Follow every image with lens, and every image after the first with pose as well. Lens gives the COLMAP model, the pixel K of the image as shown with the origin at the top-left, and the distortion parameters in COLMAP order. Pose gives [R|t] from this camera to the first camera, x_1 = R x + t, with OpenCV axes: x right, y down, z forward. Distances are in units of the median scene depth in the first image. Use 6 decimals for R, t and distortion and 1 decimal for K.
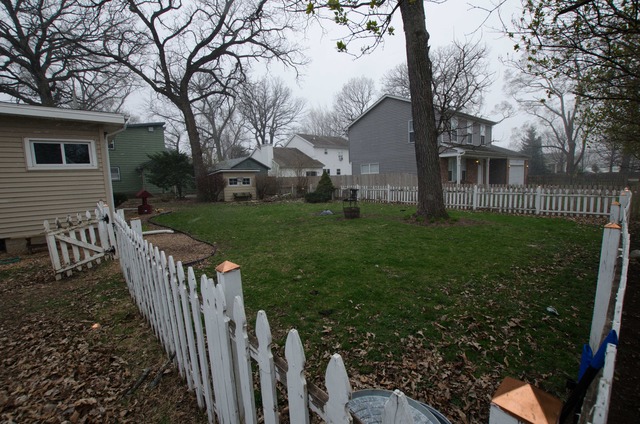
lens RADIAL K [[276.9, 0, 318.0], [0, 276.9, 209.9], [0, 0, 1]] dist [-0.003749, 0.000031]
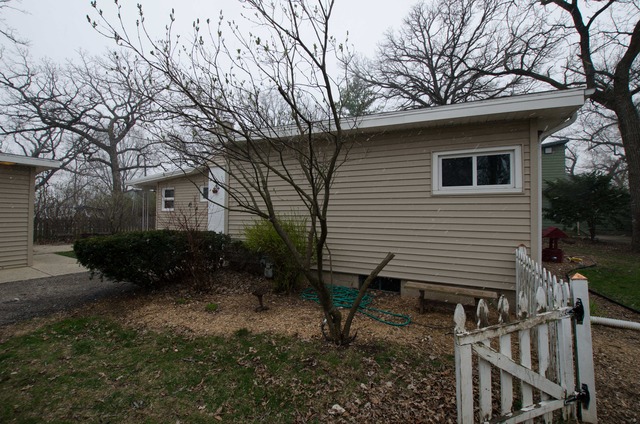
lens RADIAL K [[276.9, 0, 319.1], [0, 276.9, 208.5], [0, 0, 1]] dist [-0.003749, 0.000031]
pose [[0.384299, 0.015635, -0.923076, -0.486709], [-0.125992, 0.991390, -0.035661, -0.045394], [0.914571, 0.130005, 0.382960, 0.446410]]
